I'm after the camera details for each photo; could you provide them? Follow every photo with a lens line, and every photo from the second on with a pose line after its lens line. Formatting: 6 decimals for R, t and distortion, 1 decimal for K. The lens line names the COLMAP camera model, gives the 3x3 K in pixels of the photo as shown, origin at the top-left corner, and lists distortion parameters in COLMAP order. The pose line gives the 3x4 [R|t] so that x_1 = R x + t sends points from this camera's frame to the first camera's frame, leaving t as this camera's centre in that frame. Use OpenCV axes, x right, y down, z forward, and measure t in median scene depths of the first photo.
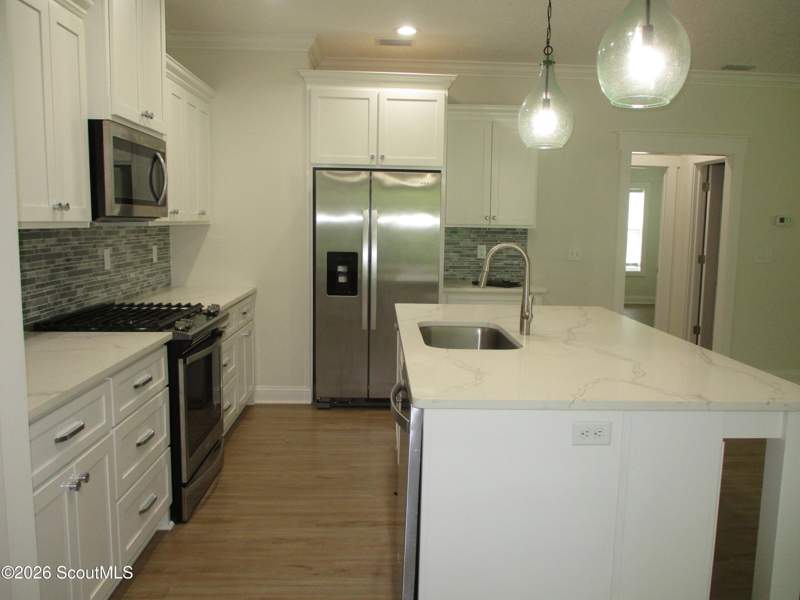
lens RADIAL K [[673.6, 0, 400.0], [0, 673.6, 300.0], [0, 0, 1]] dist [0.009478, 0.004382]
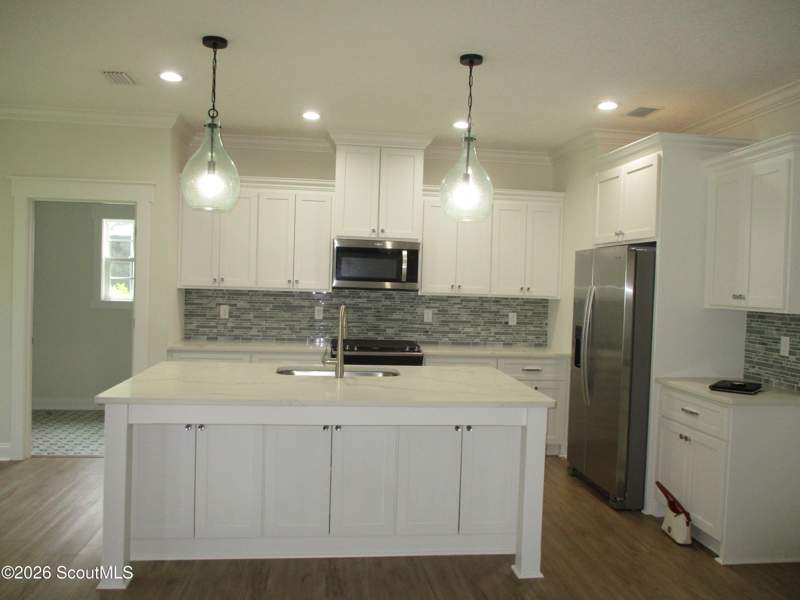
lens RADIAL K [[673.6, 0, 400.0], [0, 673.6, 300.0], [0, 0, 1]] dist [0.009478, 0.004382]
pose [[0.091824, 0.008813, -0.995736, 0.943043], [-0.155707, 0.987787, -0.005616, -0.062661], [0.983526, 0.155559, 0.092075, 0.632315]]
